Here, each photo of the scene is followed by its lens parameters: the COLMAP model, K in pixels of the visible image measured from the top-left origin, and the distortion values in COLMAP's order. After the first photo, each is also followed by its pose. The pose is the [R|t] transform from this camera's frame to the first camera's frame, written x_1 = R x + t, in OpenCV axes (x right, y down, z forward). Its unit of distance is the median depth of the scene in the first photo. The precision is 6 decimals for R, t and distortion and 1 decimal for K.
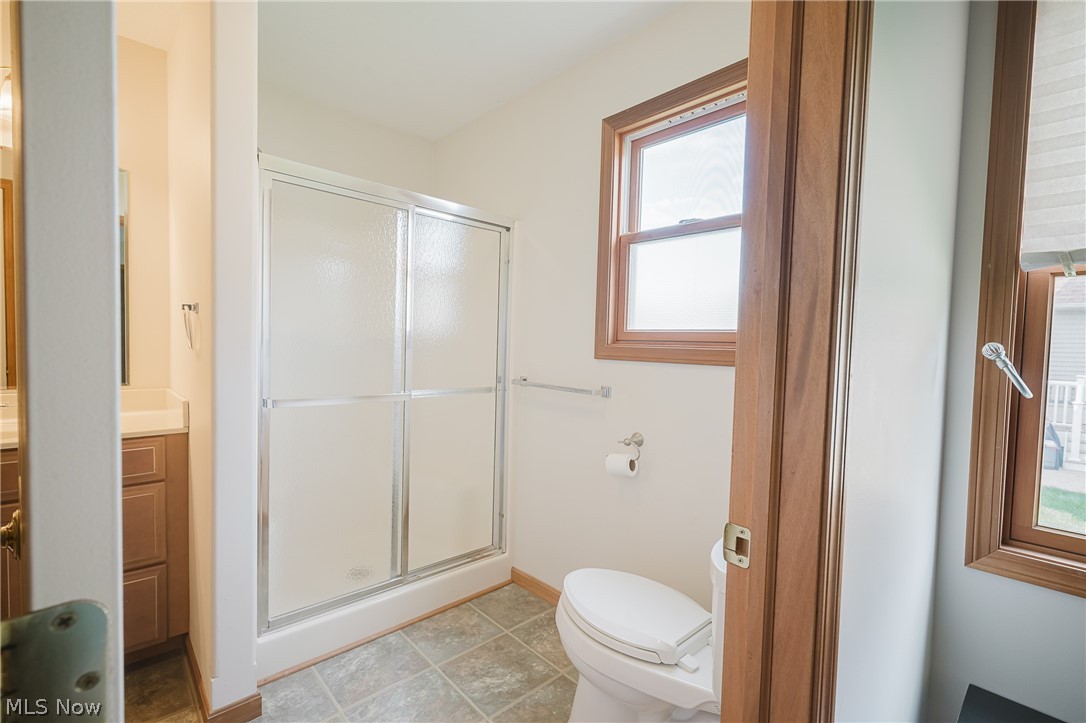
lens RADIAL K [[488.4, 0, 542.6], [0, 488.4, 361.9], [0, 0, 1]] dist [-0.003895, 0.000250]
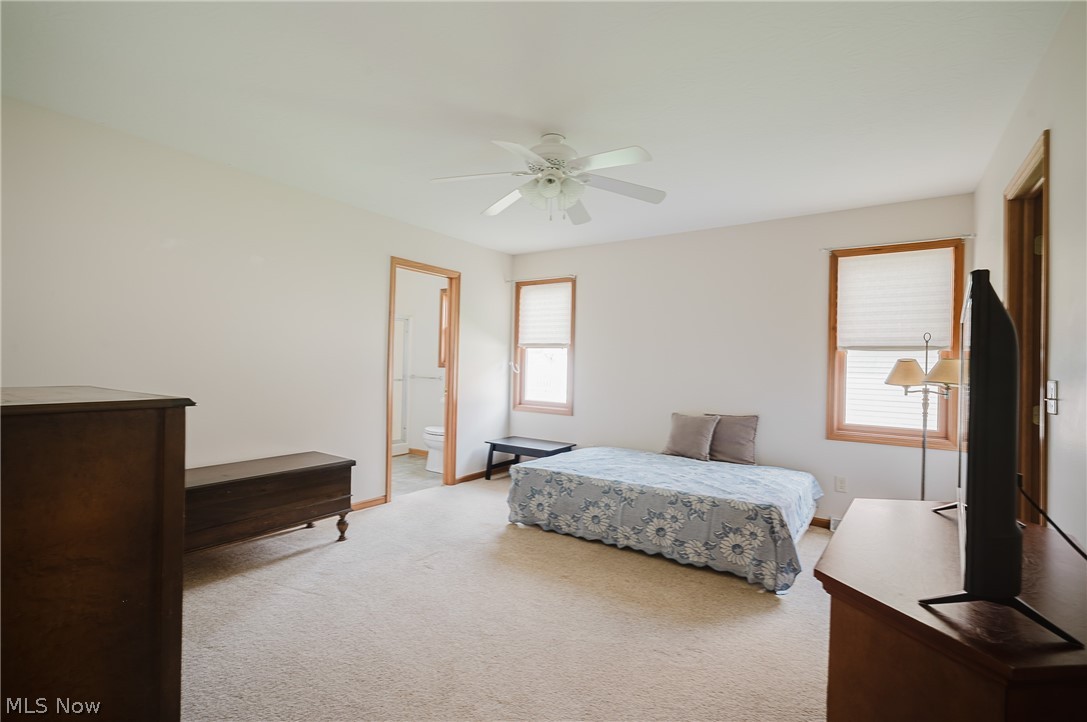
lens RADIAL K [[488.8, 0, 538.3], [0, 488.8, 360.8], [0, 0, 1]] dist [-0.003895, 0.000250]
pose [[0.979081, -0.002577, 0.203456, 0.181678], [0.011326, 0.999060, -0.041847, 0.150470], [-0.203157, 0.043276, 0.978189, -3.690859]]
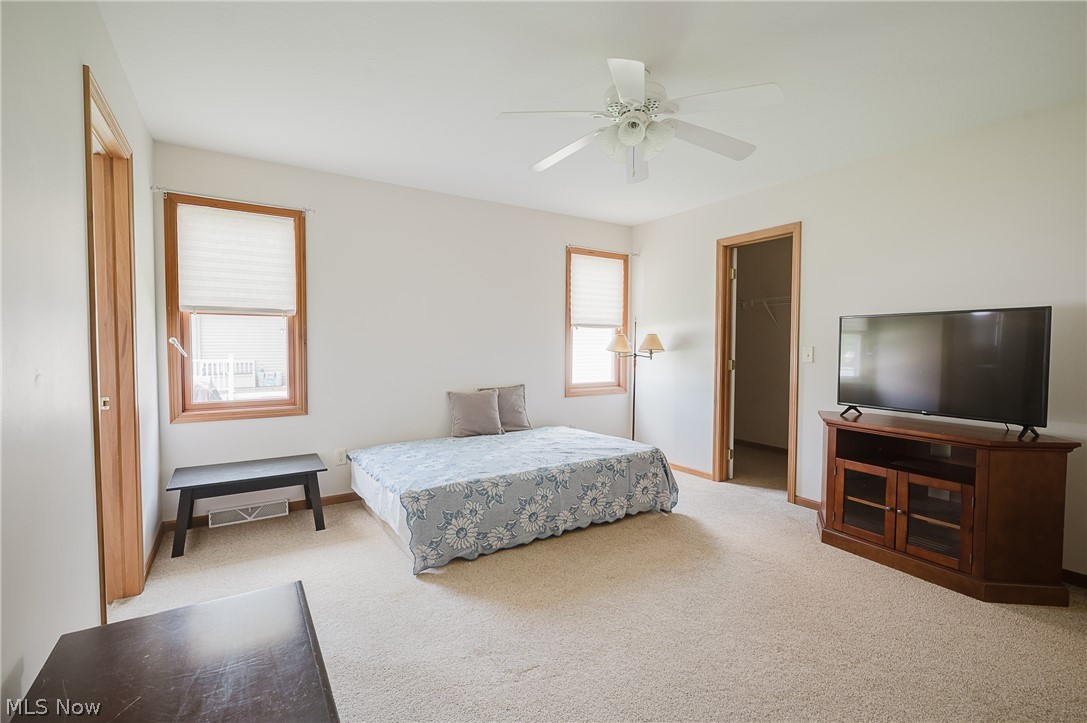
lens RADIAL K [[488.8, 0, 541.3], [0, 488.8, 362.9], [0, 0, 1]] dist [-0.003895, 0.000250]
pose [[0.180261, -0.064804, 0.981482, -1.325515], [0.039251, 0.997506, 0.058654, 0.021643], [-0.982835, 0.027951, 0.182355, -1.449806]]
